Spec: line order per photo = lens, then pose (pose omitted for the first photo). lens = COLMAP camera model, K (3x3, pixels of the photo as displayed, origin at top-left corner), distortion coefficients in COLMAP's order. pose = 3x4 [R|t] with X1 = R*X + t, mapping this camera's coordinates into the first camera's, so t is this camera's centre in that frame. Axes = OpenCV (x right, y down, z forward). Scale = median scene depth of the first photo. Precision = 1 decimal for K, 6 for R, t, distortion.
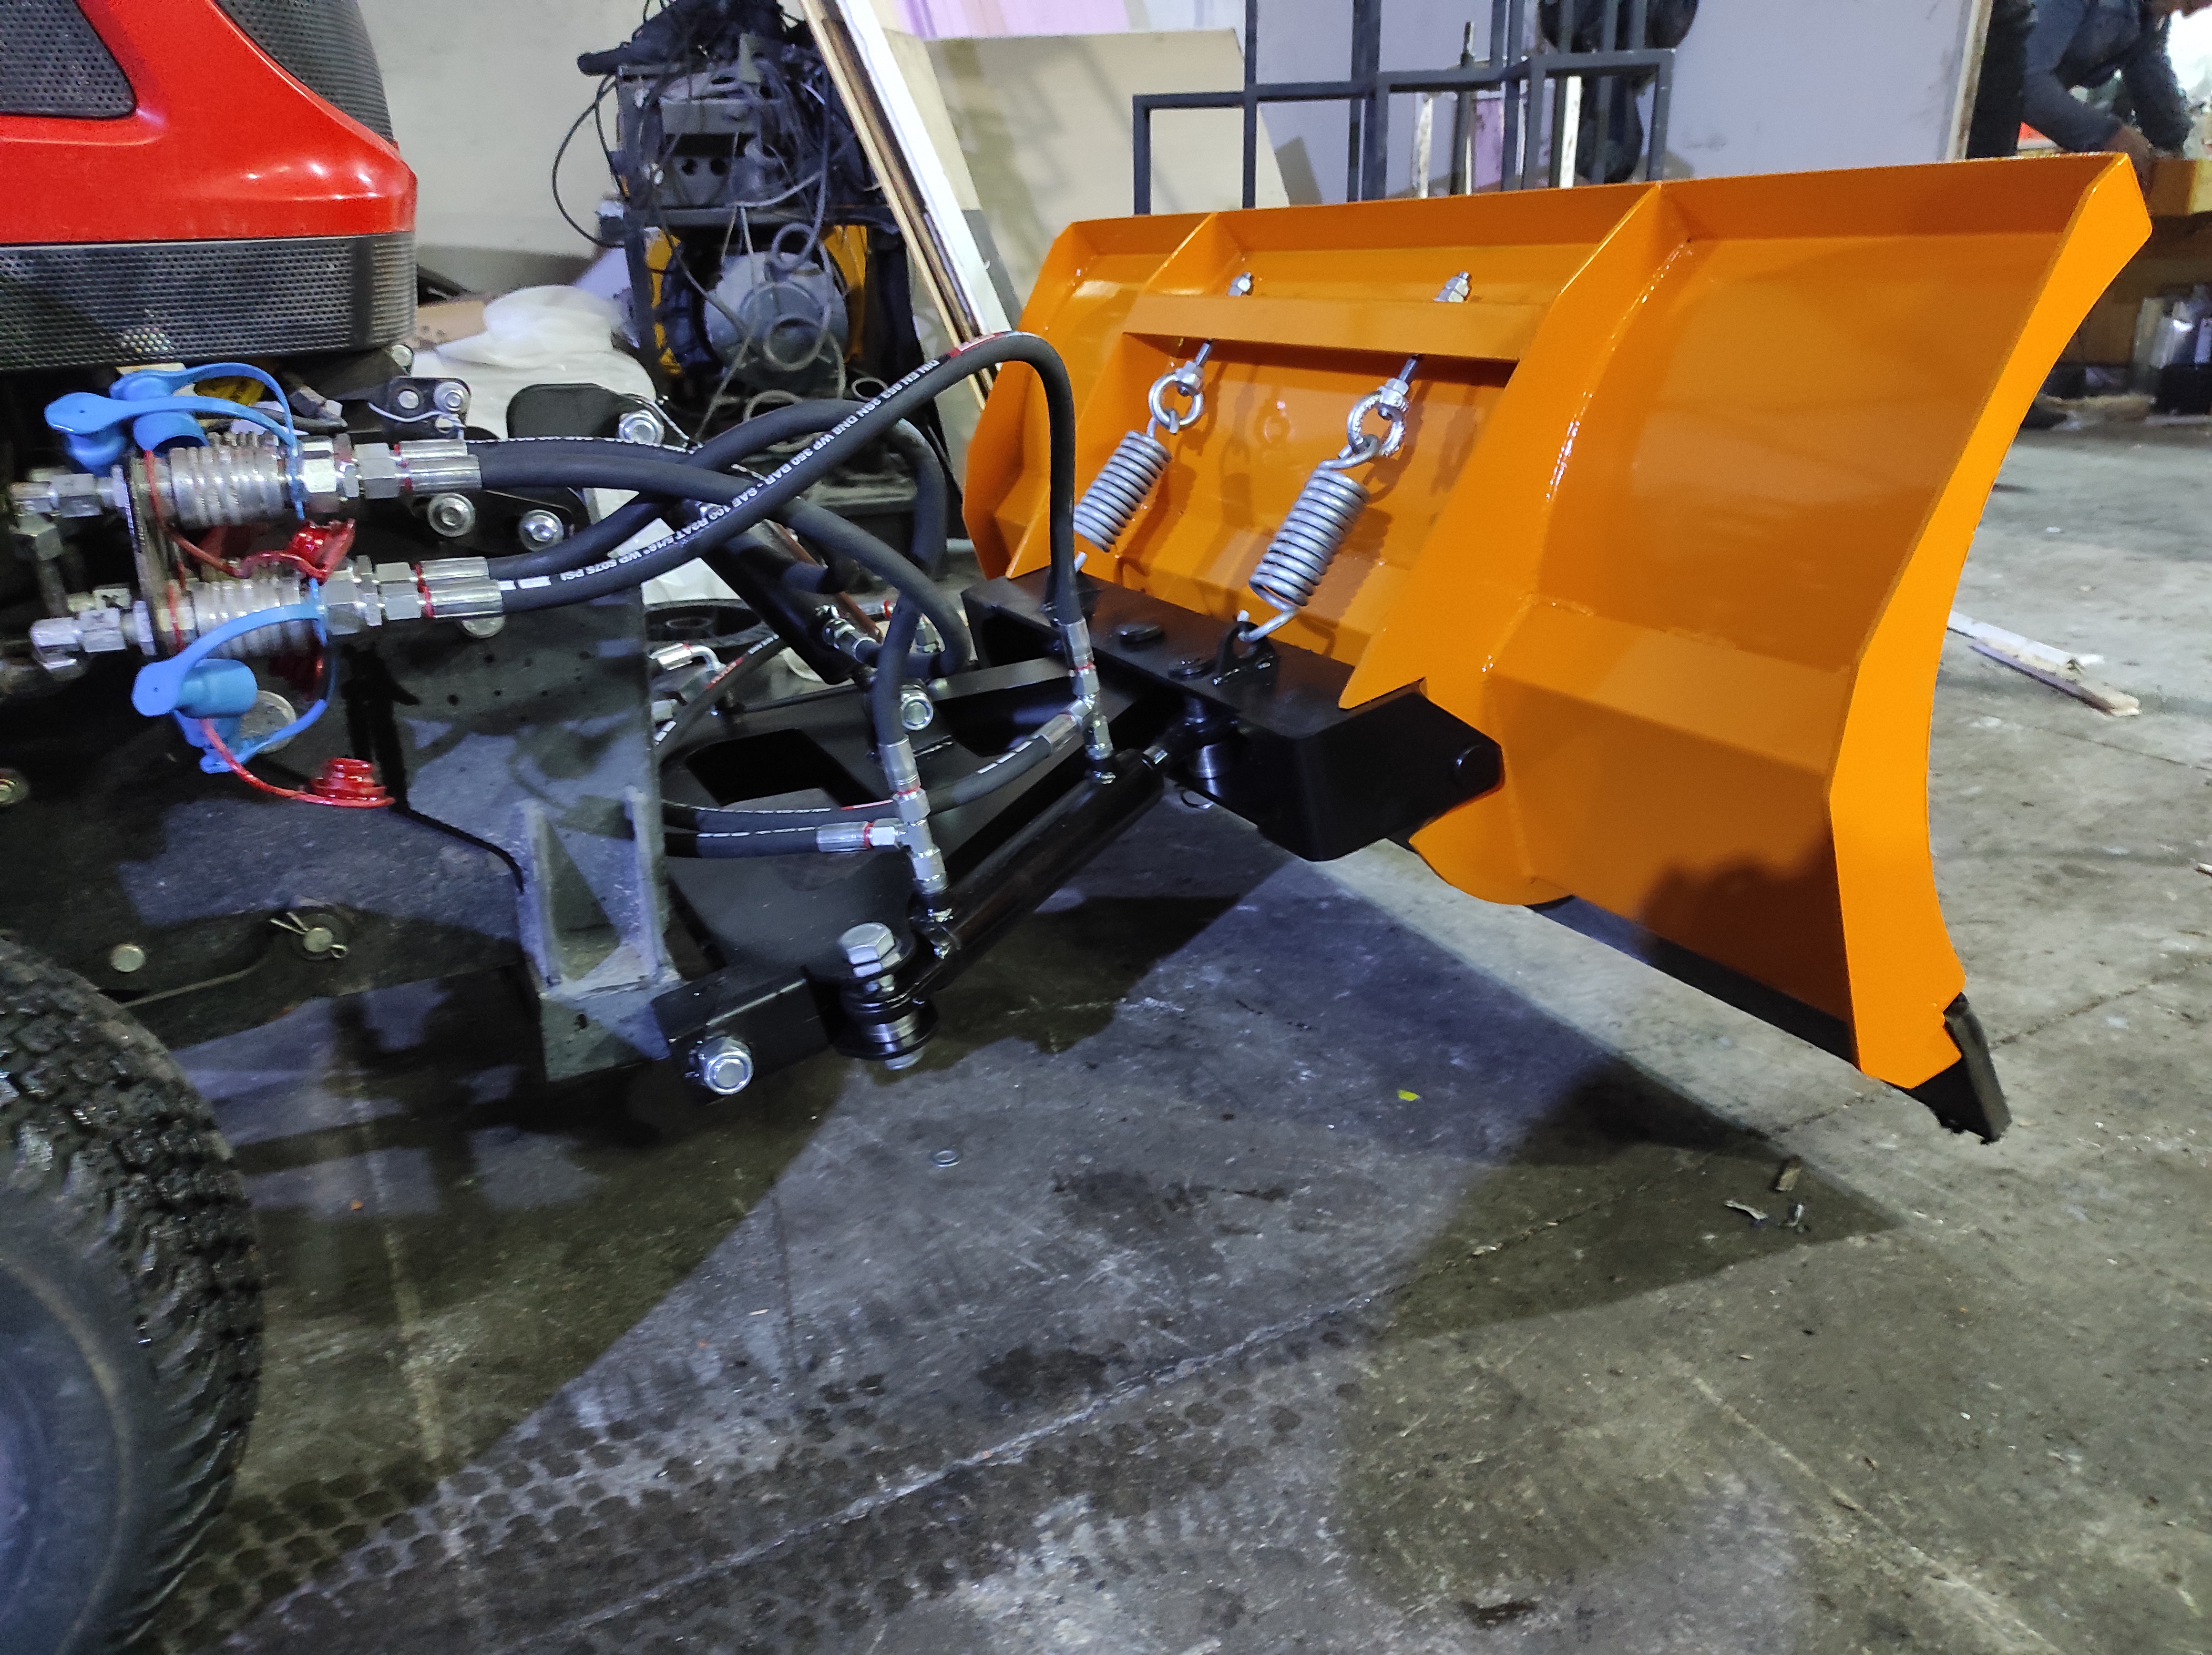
lens RADIAL K [[1548.8, 0, 1115.2], [0, 1548.8, 855.8], [0, 0, 1]] dist [0.026333, -0.001457]
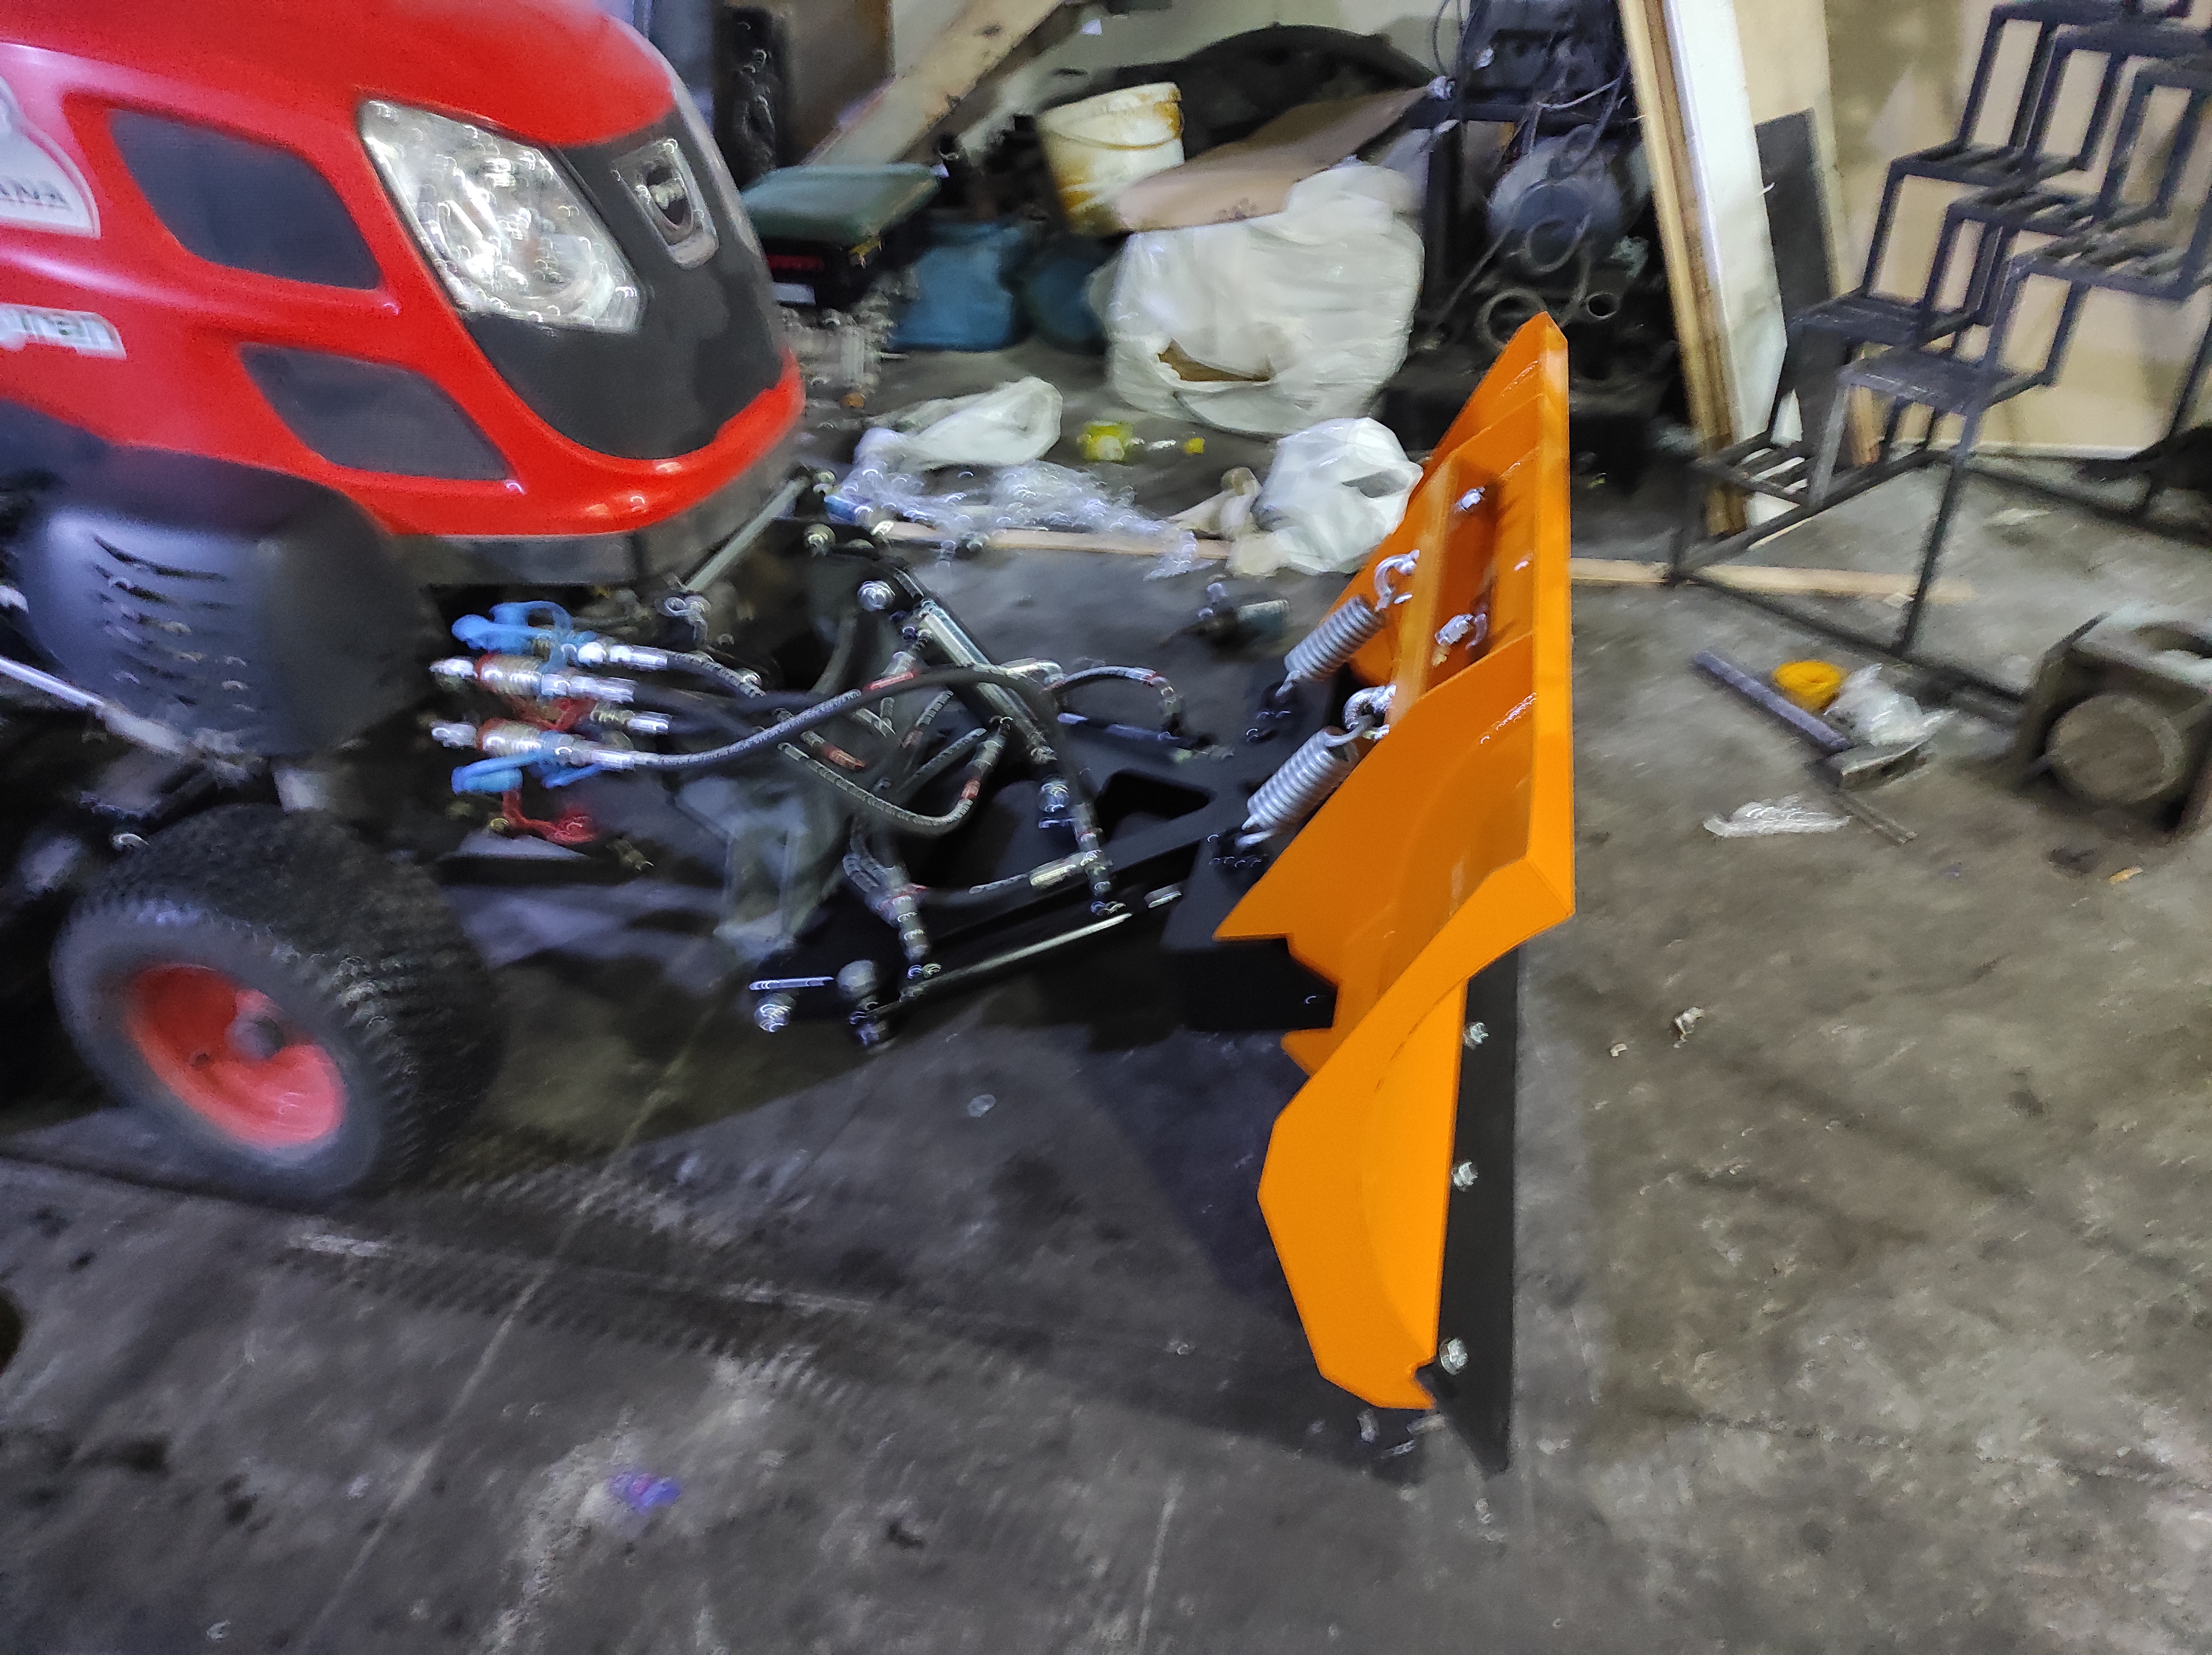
lens RADIAL K [[1613.0, 0, 1106.0], [0, 1613.0, 827.5], [0, 0, 1]] dist [0.042817, -0.047972]
pose [[0.766000, 0.329951, -0.551703, 0.865580], [-0.223207, 0.941346, 0.253074, -0.545193], [0.602845, -0.070711, 0.794719, -0.132449]]
